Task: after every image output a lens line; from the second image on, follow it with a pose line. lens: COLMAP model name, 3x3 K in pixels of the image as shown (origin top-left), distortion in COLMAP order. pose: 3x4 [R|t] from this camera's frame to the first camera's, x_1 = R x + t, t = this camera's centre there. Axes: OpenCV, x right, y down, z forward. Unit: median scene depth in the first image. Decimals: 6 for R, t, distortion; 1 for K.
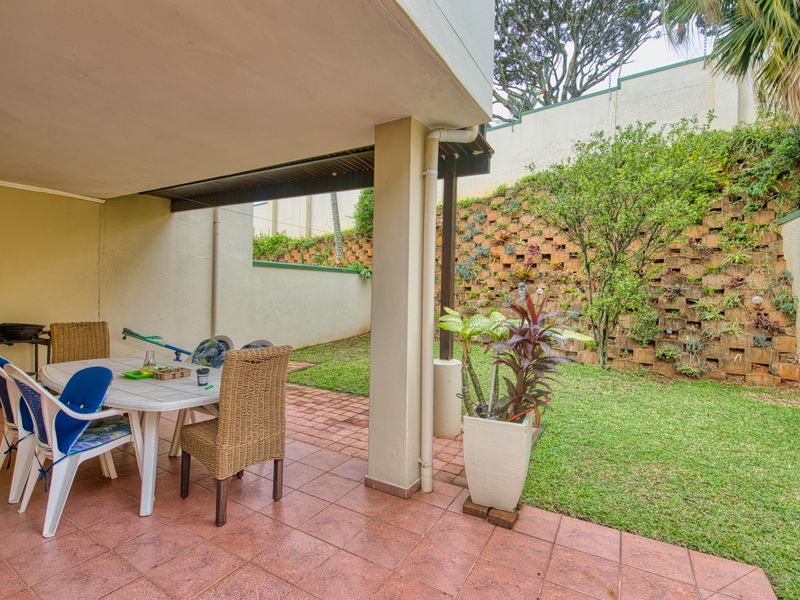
lens RADIAL K [[386.9, 0, 400.1], [0, 386.9, 296.8], [0, 0, 1]] dist [-0.017758, -0.002493]
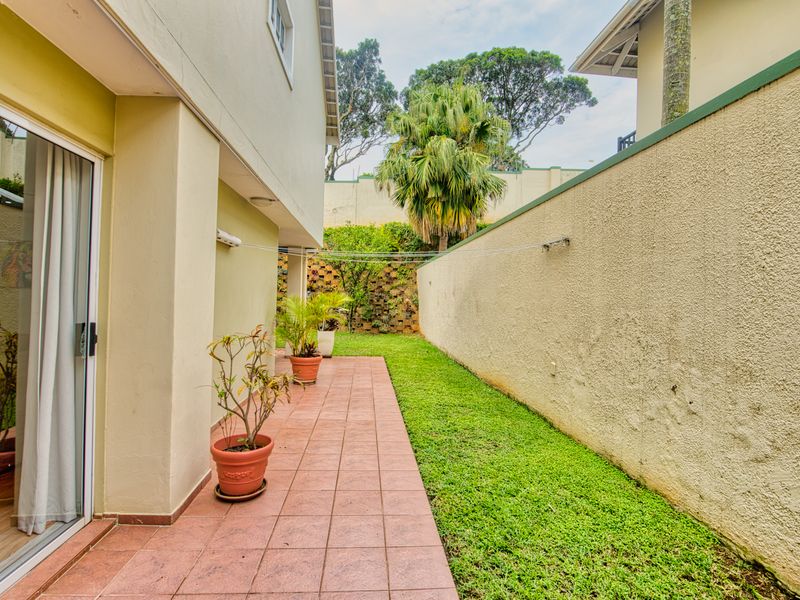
lens RADIAL K [[386.9, 0, 397.5], [0, 386.9, 300.7], [0, 0, 1]] dist [-0.017758, -0.002493]
pose [[0.816128, -0.000026, 0.577871, -0.501961], [0.002472, 0.999991, -0.003447, 0.018256], [-0.577866, 0.004241, 0.816121, -0.907495]]
